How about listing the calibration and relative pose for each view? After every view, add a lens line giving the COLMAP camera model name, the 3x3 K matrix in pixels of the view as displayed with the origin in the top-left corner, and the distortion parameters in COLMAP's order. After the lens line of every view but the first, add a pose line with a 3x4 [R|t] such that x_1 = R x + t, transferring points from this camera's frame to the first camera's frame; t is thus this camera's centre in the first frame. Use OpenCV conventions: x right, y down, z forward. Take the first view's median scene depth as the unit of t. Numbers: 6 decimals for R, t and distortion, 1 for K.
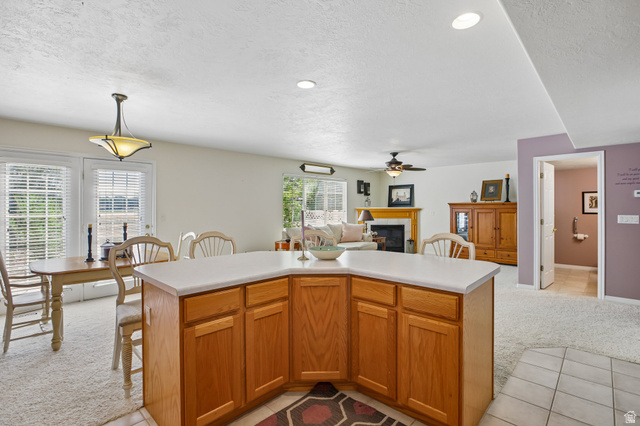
lens RADIAL K [[307.3, 0, 318.1], [0, 307.3, 207.7], [0, 0, 1]] dist [-0.042416, 0.000213]
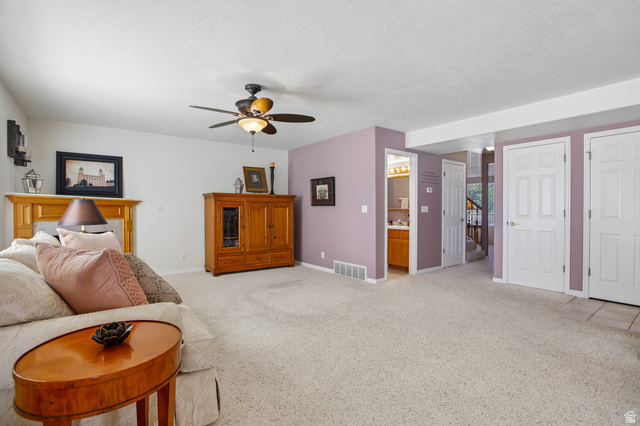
lens RADIAL K [[307.1, 0, 320.0], [0, 307.1, 213.0], [0, 0, 1]] dist [-0.029680, 0.000363]
pose [[0.159412, -0.008043, 0.987179, -0.191535], [-0.000319, 0.999966, 0.008198, 0.022679], [-0.987212, -0.001622, 0.159404, 0.642168]]
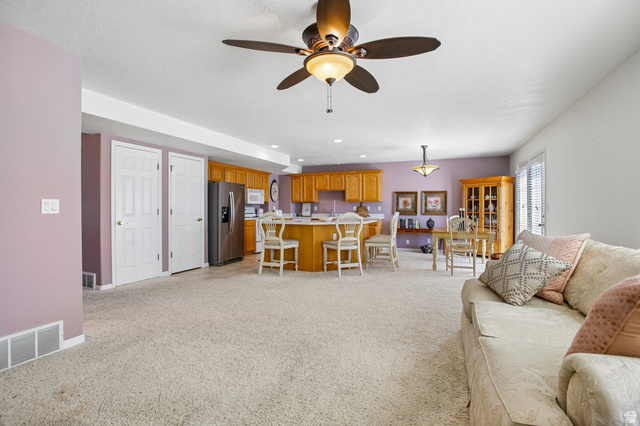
lens RADIAL K [[307.3, 0, 318.1], [0, 307.3, 207.7], [0, 0, 1]] dist [-0.042416, 0.000213]
pose [[-0.934761, -0.000596, -0.355276, 0.300138], [0.001003, 0.999990, -0.004316, 0.022380], [0.355275, -0.004390, -0.934751, 1.028238]]
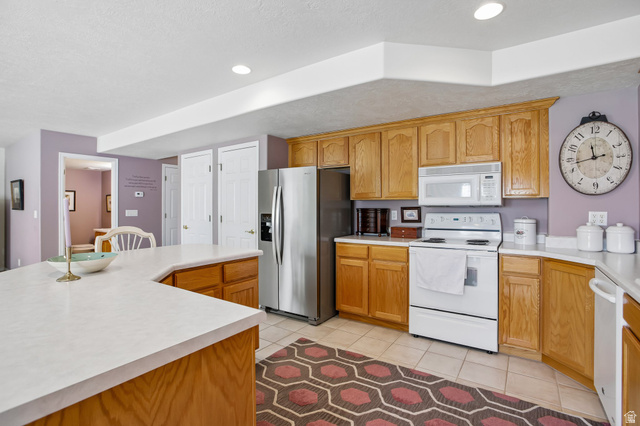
lens RADIAL K [[307.3, 0, 318.1], [0, 307.3, 207.7], [0, 0, 1]] dist [-0.042416, 0.000213]
pose [[-0.156735, 0.003222, 0.987635, -0.223725], [-0.000679, 0.999994, -0.003370, 0.009372], [-0.987640, -0.001198, -0.156732, 0.194340]]
